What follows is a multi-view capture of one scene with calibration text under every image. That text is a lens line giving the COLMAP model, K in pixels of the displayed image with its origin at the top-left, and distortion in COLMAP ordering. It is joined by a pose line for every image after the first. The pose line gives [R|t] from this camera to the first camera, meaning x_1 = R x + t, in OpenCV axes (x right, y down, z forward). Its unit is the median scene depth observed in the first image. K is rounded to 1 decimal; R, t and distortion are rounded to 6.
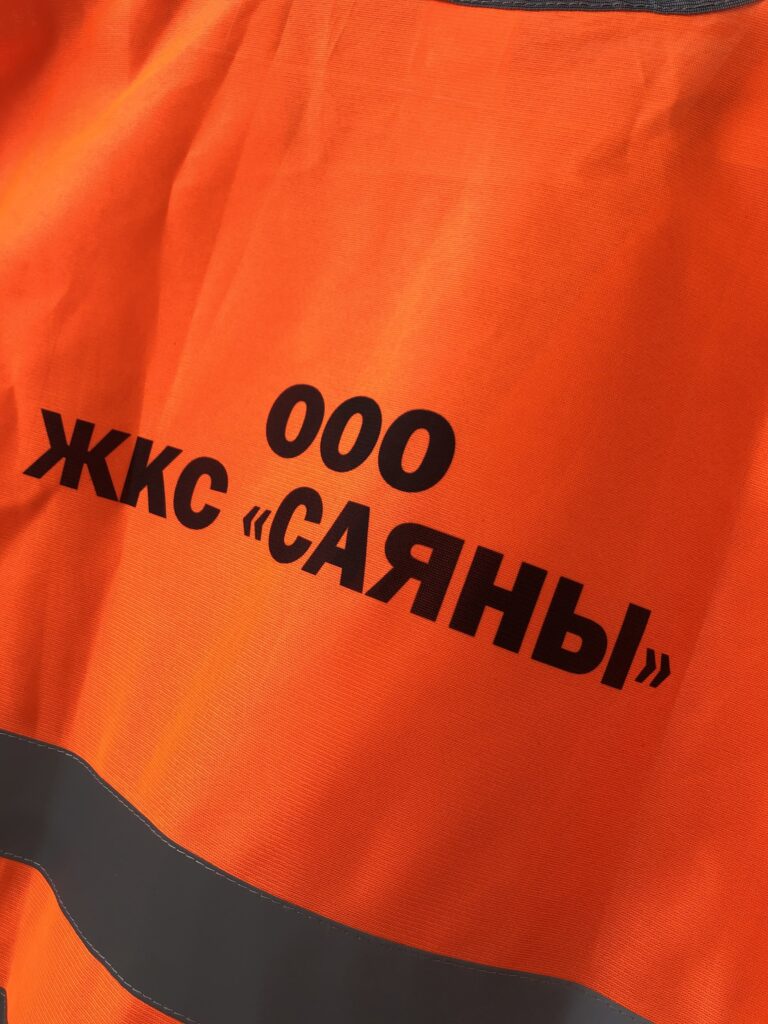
lens RADIAL K [[821.8, 0, 384.0], [0, 821.8, 512.0], [0, 0, 1]] dist [0.114059, -0.239814]
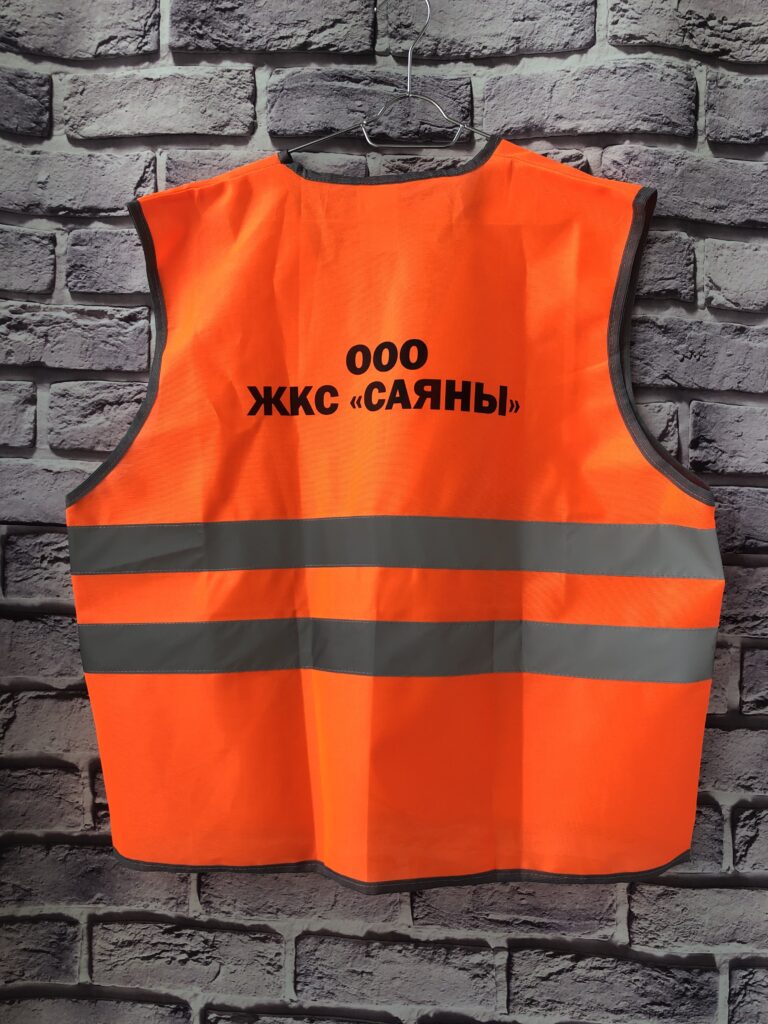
lens RADIAL K [[821.8, 0, 384.0], [0, 821.8, 512.0], [0, 0, 1]] dist [0.114059, -0.239814]
pose [[0.939686, -0.298834, 0.166399, -0.660896], [0.293290, 0.954291, 0.057533, 0.236703], [-0.175986, -0.005260, 0.984379, -1.678471]]
